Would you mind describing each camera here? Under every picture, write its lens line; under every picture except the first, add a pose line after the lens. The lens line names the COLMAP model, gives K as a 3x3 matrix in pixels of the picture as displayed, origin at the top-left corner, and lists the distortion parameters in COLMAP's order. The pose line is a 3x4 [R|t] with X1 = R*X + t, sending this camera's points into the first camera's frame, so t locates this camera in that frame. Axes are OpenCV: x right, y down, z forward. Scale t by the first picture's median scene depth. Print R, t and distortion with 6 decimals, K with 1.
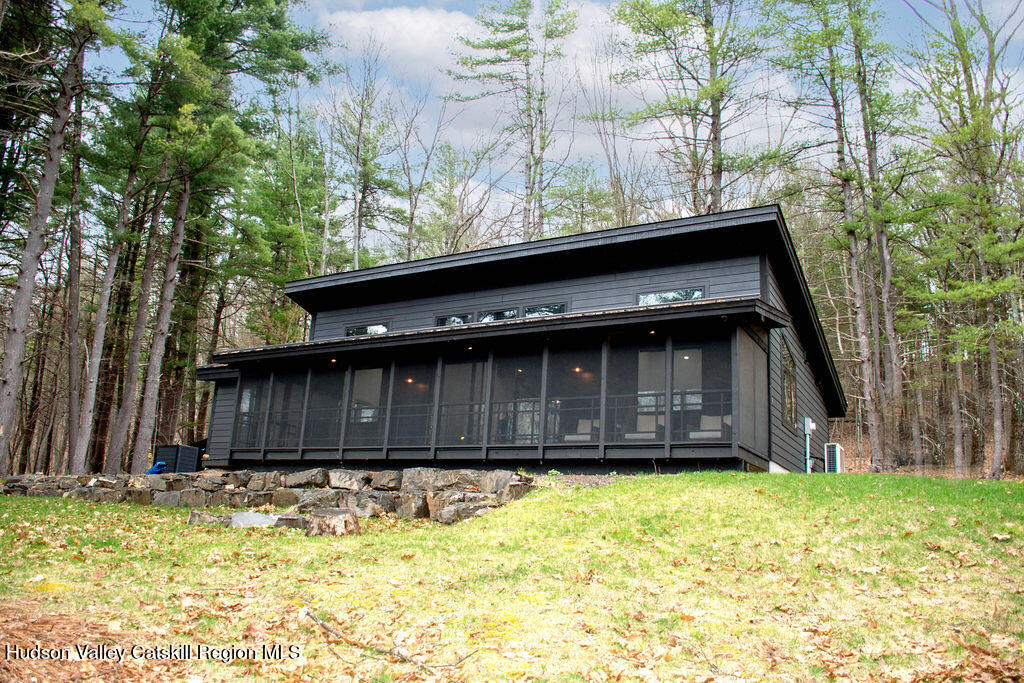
lens RADIAL K [[804.6, 0, 512.0], [0, 804.6, 341.5], [0, 0, 1]] dist [-0.148210, 0.000469]
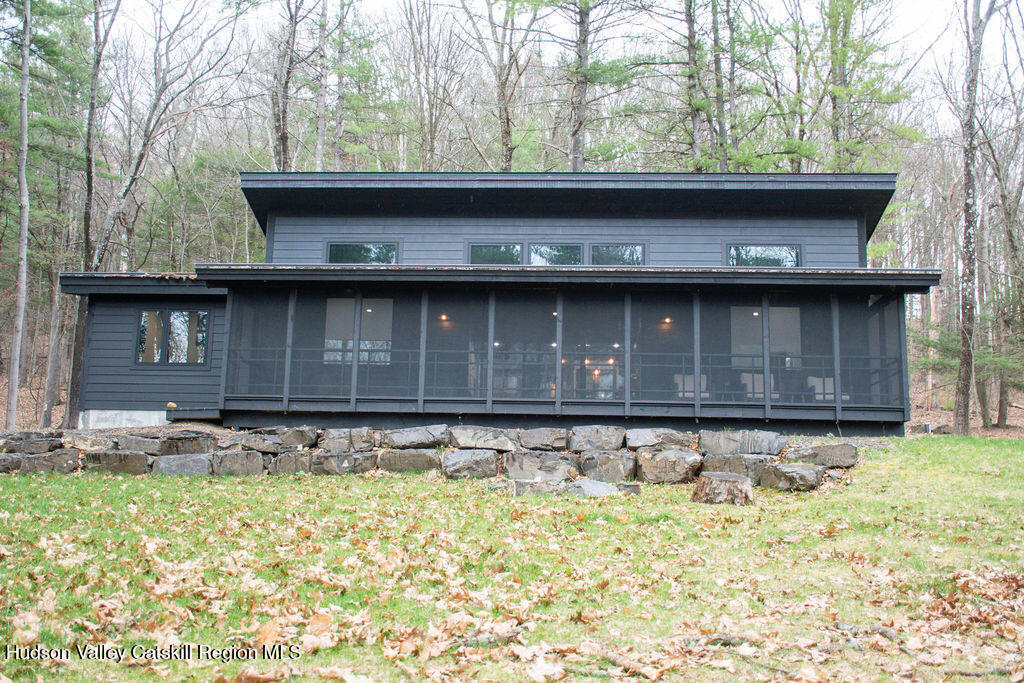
lens RADIAL K [[1066.4, 0, 512.0], [0, 1066.4, 341.5], [0, 0, 1]] dist [-0.004270, -0.003678]
pose [[0.895534, 0.053279, 0.441791, -0.646209], [-0.088165, 0.994369, 0.058795, 0.001934], [-0.436171, -0.091603, 0.895189, -0.017139]]
